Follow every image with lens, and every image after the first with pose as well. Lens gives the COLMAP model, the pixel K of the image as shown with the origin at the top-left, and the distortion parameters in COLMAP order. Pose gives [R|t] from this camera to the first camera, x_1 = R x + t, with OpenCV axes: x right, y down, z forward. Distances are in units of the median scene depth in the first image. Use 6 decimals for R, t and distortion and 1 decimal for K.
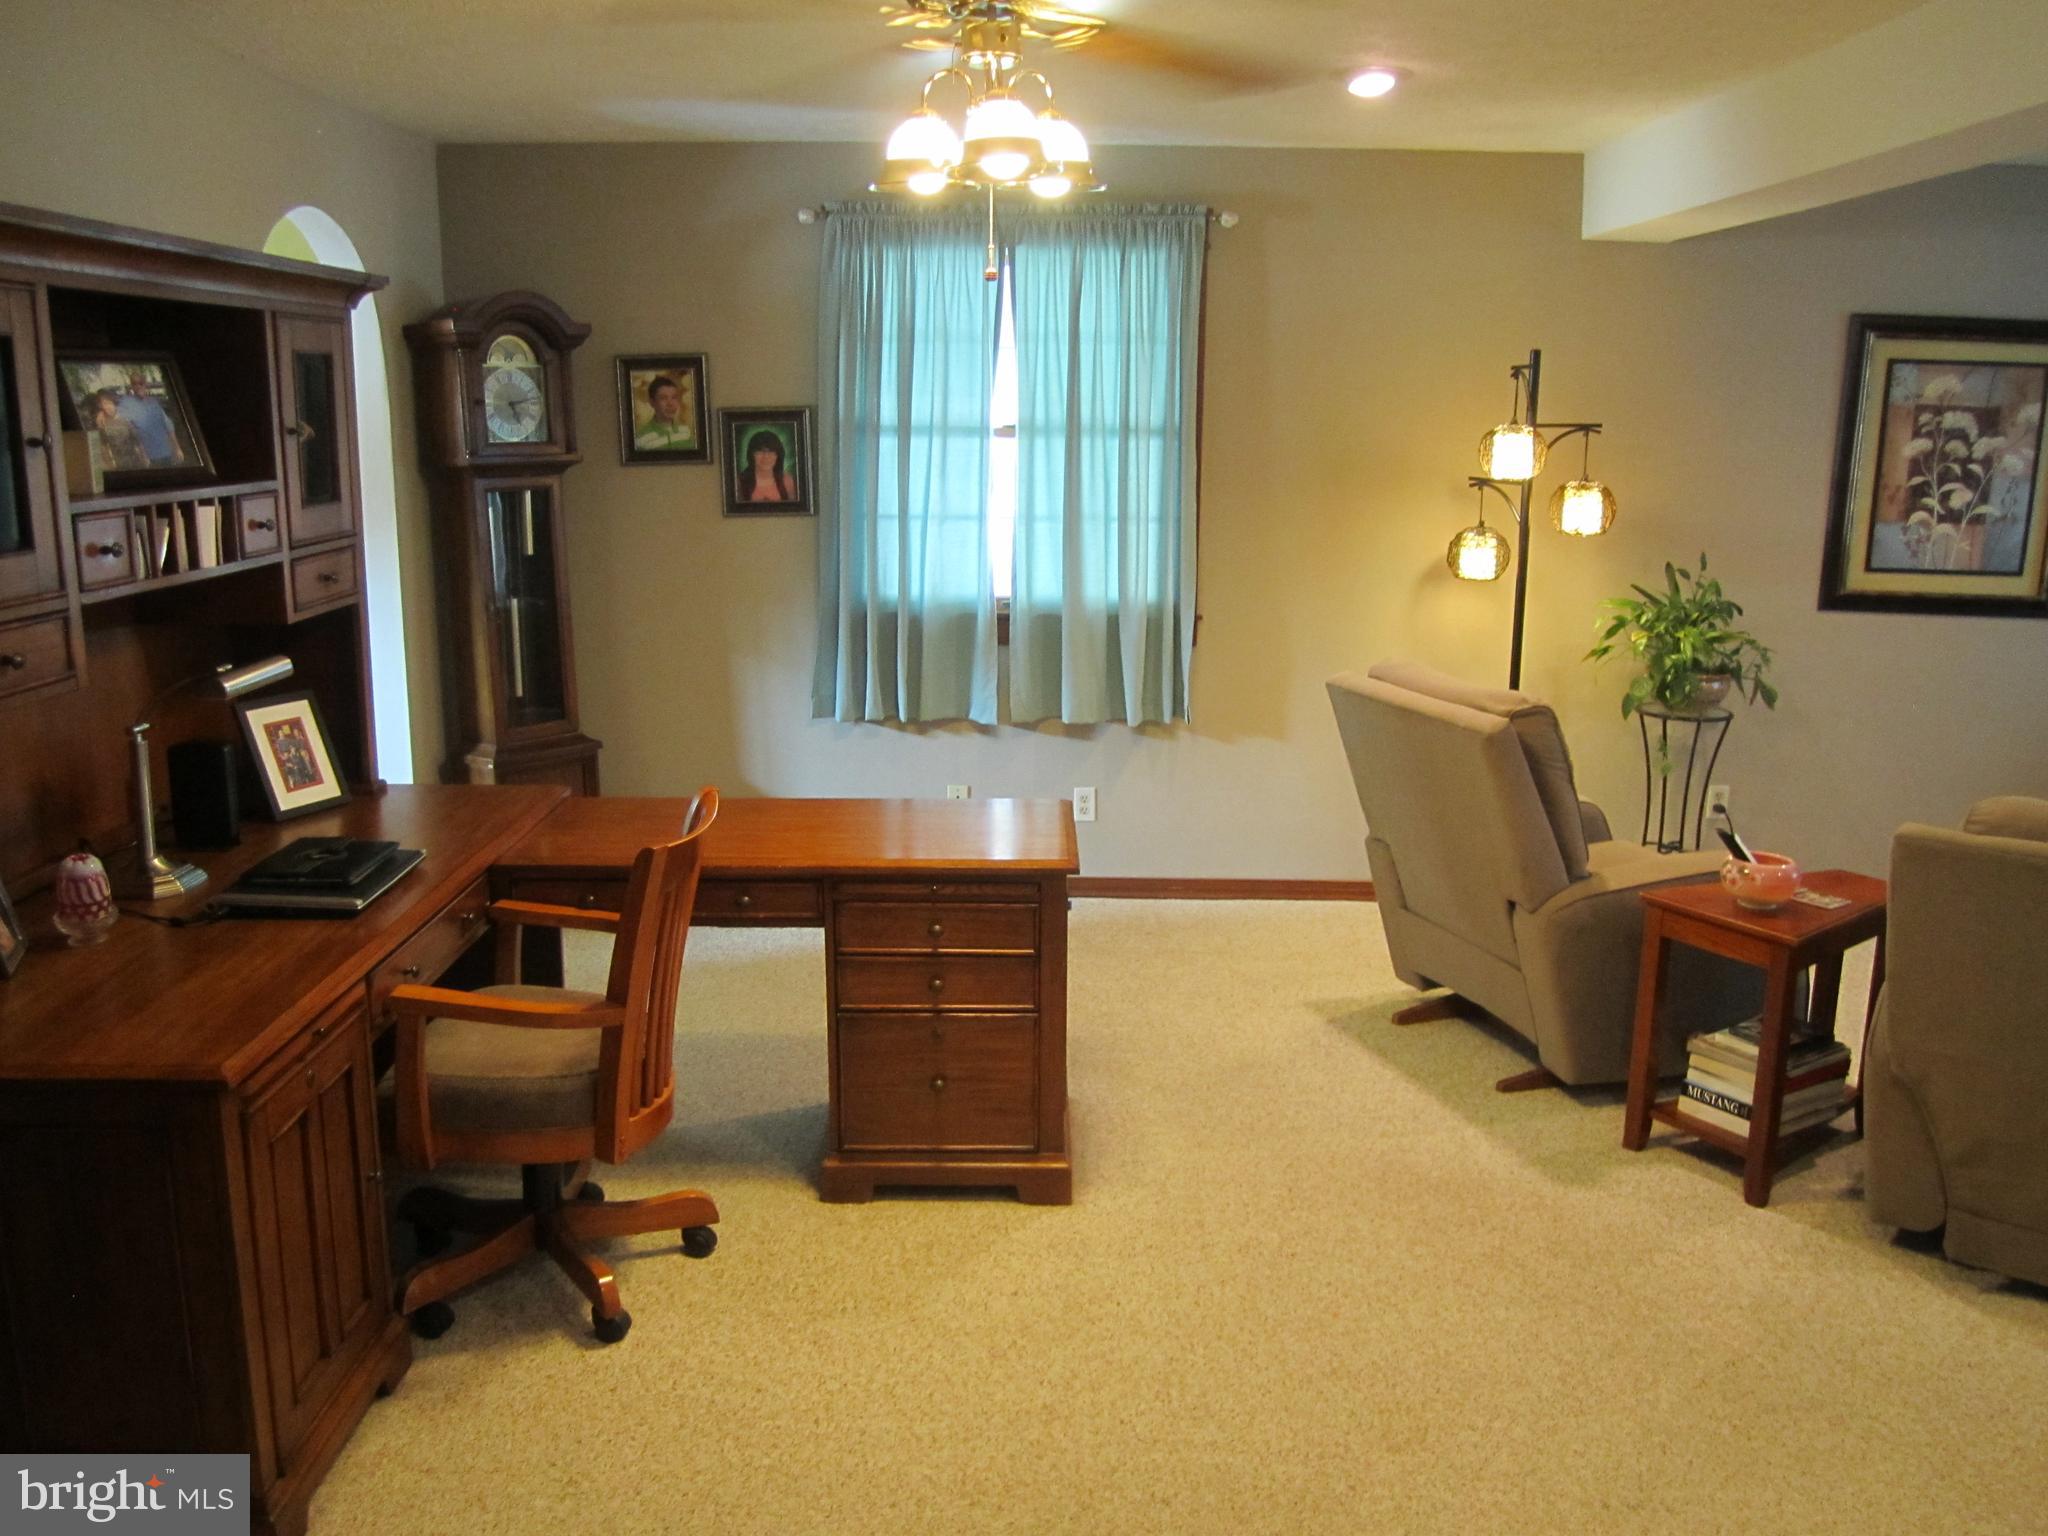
lens RADIAL K [[1688.8, 0, 1020.2], [0, 1688.8, 772.2], [0, 0, 1]] dist [-0.089132, 0.052977]
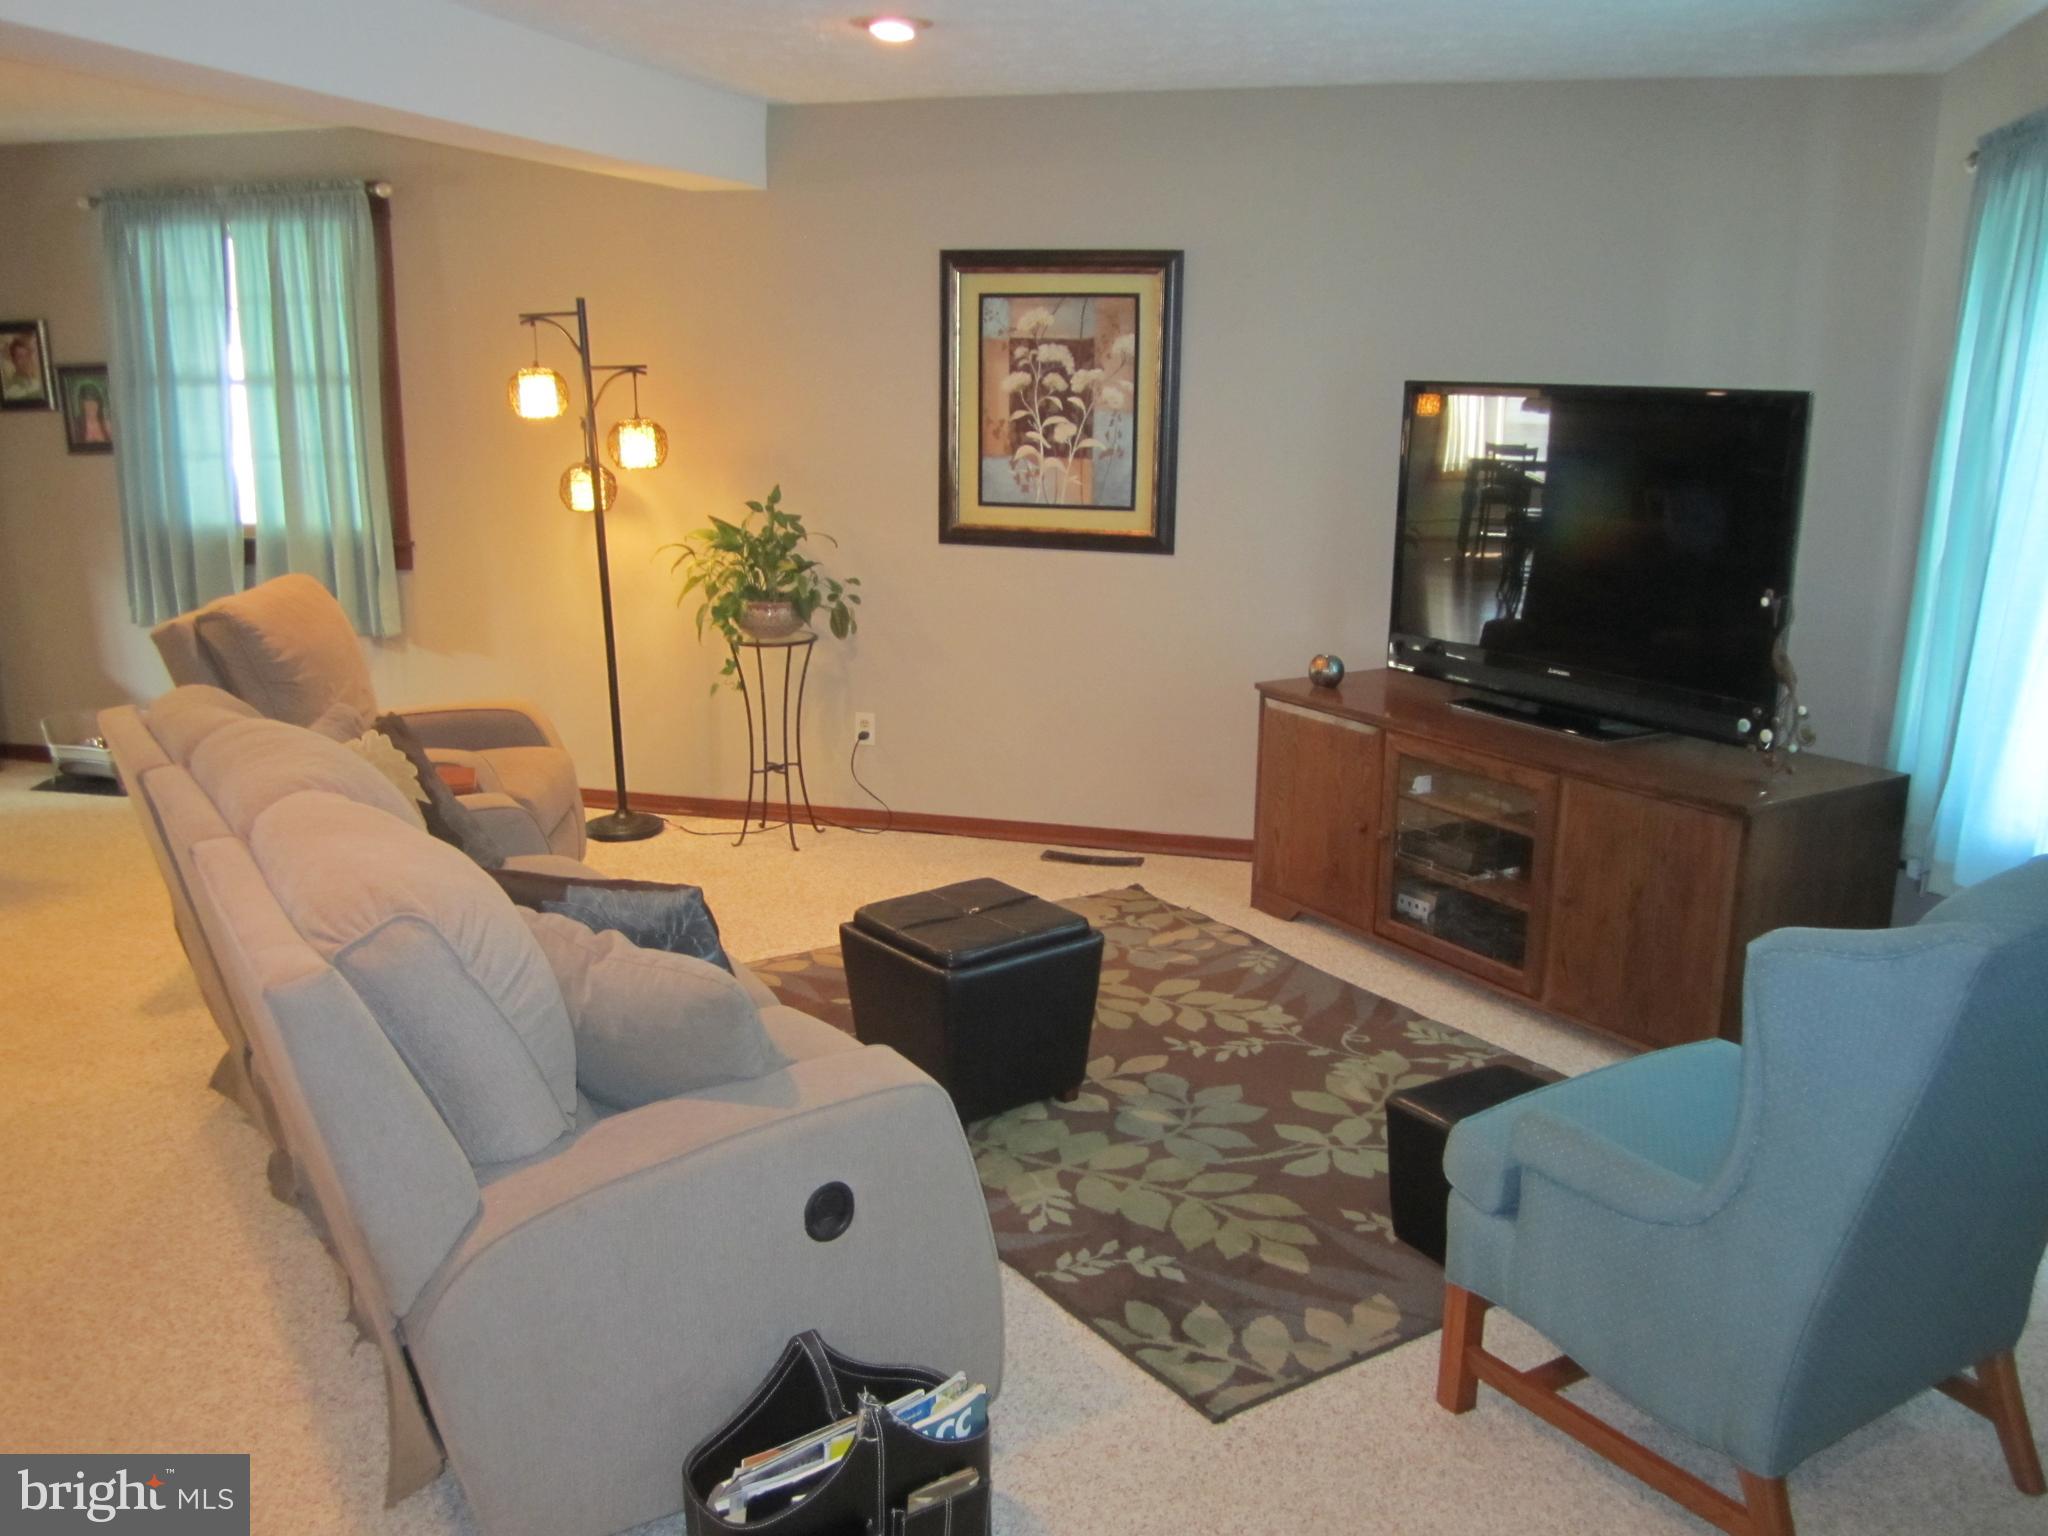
lens RADIAL K [[1688.8, 0, 1020.2], [0, 1688.8, 772.2], [0, 0, 1]] dist [-0.089132, 0.052977]
pose [[0.969520, 0.052985, -0.239216, 0.800976], [-0.045451, 0.998285, 0.036903, 0.001732], [0.240761, -0.024906, 0.970265, 0.006448]]
